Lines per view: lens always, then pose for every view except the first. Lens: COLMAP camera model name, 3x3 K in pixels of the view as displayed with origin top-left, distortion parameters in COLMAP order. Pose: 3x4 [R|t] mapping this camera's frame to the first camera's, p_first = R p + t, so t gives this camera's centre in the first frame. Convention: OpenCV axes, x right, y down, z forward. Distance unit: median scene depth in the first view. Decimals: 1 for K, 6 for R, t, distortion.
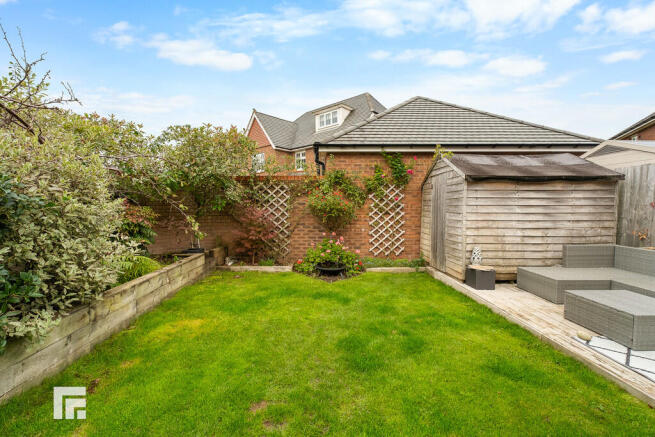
lens RADIAL K [[276.7, 0, 329.9], [0, 276.7, 218.2], [0, 0, 1]] dist [-0.000882, 0.000082]
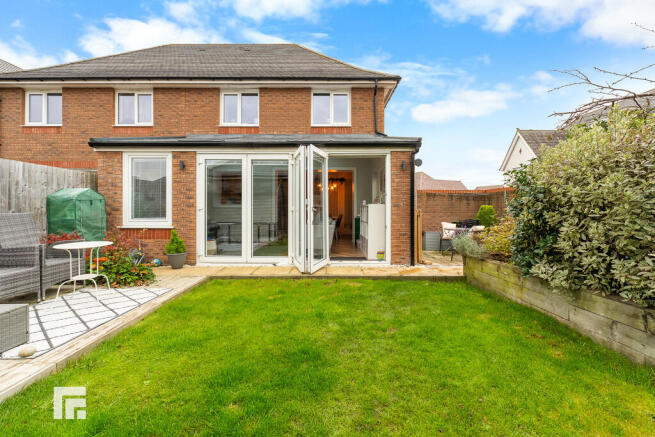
lens RADIAL K [[284.1, 0, 330.0], [0, 284.1, 204.2], [0, 0, 1]] dist [-0.001306, -0.000024]
pose [[-0.999836, 0.004949, 0.017403, 0.016094], [0.005346, 0.999724, 0.022868, -0.006418], [-0.017285, 0.022957, -0.999587, 0.894269]]
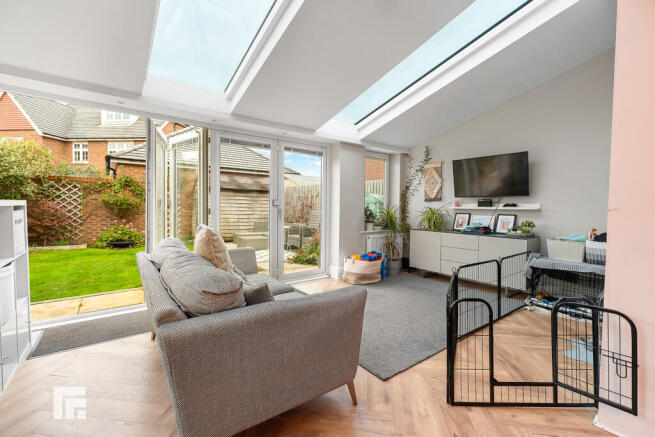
lens RADIAL K [[287.0, 0, 330.0], [0, 287.0, 215.3], [0, 0, 1]] dist [0.000021, 0.000076]
pose [[0.806896, -0.003678, 0.590682, -0.003829], [0.009562, 0.999931, -0.006836, 0.054261], [-0.590616, 0.011164, 0.806875, -0.932609]]
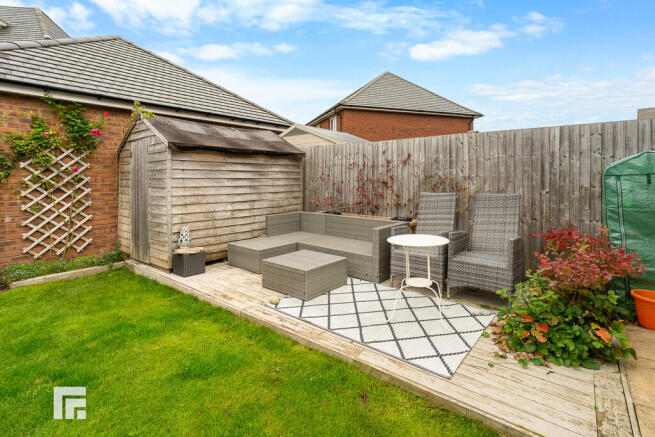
lens RADIAL K [[316.0, 0, 330.5], [0, 316.0, 182.3], [0, 0, 1]] dist [0.001492, 0.000296]
pose [[0.655431, -0.010090, 0.755187, 0.074611], [0.039151, 0.999020, -0.020632, 0.003462], [-0.754239, 0.043089, 0.655184, 0.011327]]
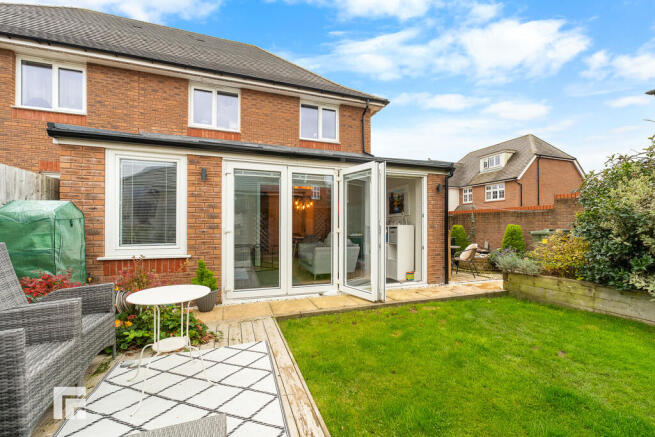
lens RADIAL K [[279.9, 0, 339.2], [0, 279.9, 220.5], [0, 0, 1]] dist [-0.001808, -0.000205]
pose [[-0.941554, -0.002129, -0.336855, 0.493700], [-0.009511, 0.999749, 0.020265, -0.018149], [0.336727, 0.022284, -0.941339, 0.719986]]
